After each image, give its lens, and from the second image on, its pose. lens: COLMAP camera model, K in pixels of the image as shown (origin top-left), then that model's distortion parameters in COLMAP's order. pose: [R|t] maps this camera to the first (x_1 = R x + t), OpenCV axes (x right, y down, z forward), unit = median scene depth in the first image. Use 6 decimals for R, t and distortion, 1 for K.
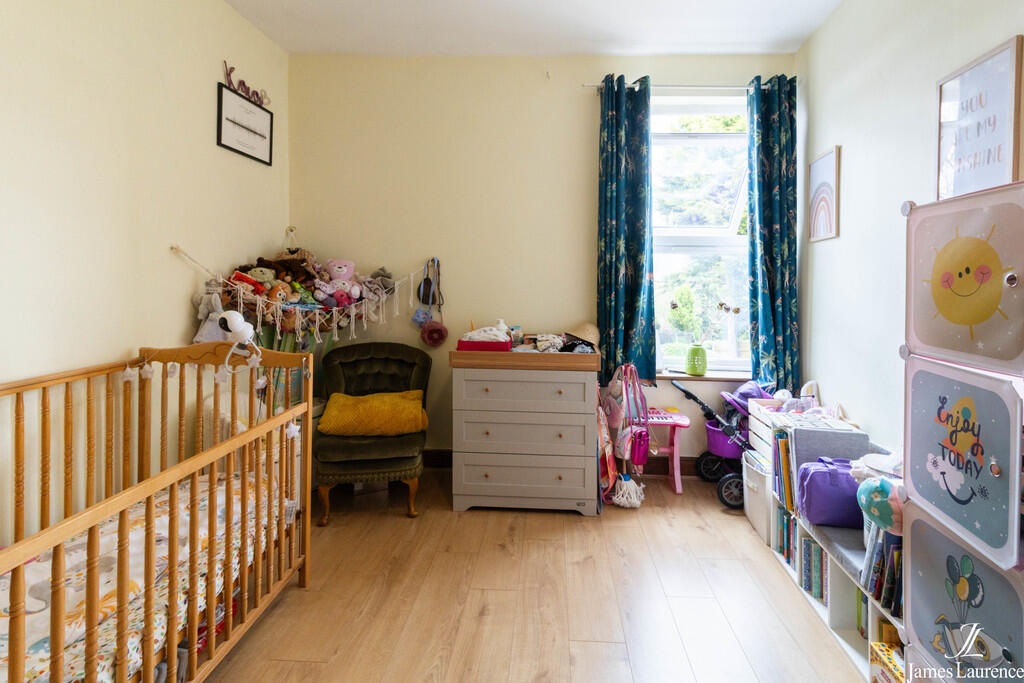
lens RADIAL K [[462.5, 0, 513.8], [0, 462.5, 287.9], [0, 0, 1]] dist [0.003088, 0.000341]
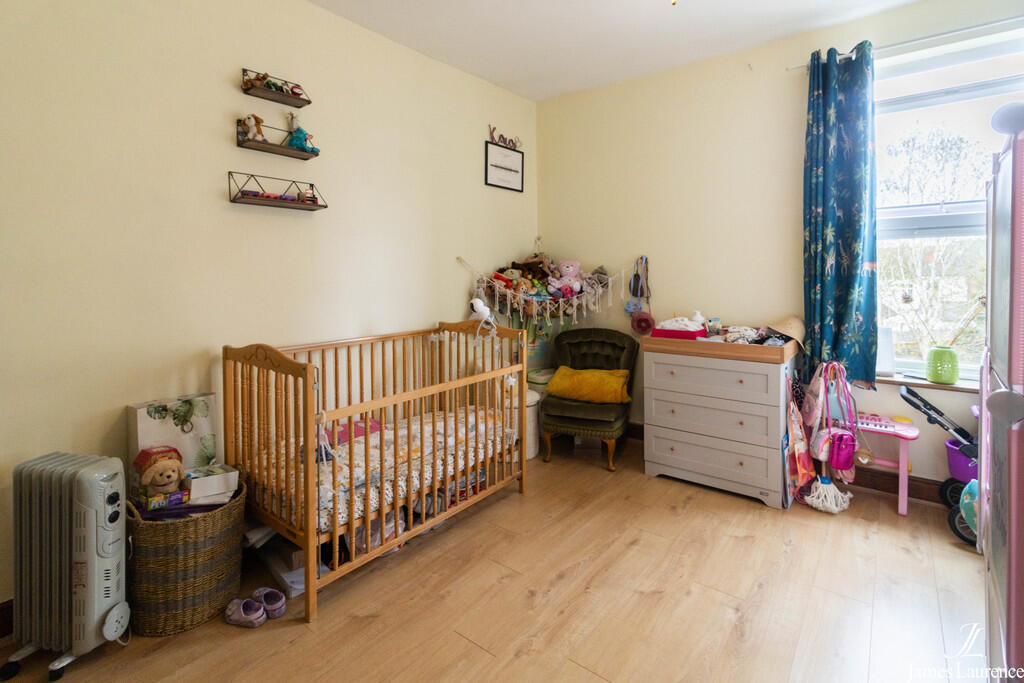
lens RADIAL K [[462.5, 0, 513.8], [0, 462.5, 287.9], [0, 0, 1]] dist [0.003088, 0.000341]
pose [[0.818926, -0.005797, -0.573870, 0.248248], [0.010458, 0.999934, 0.004824, 0.005376], [0.573804, -0.009952, 0.818932, -0.123667]]
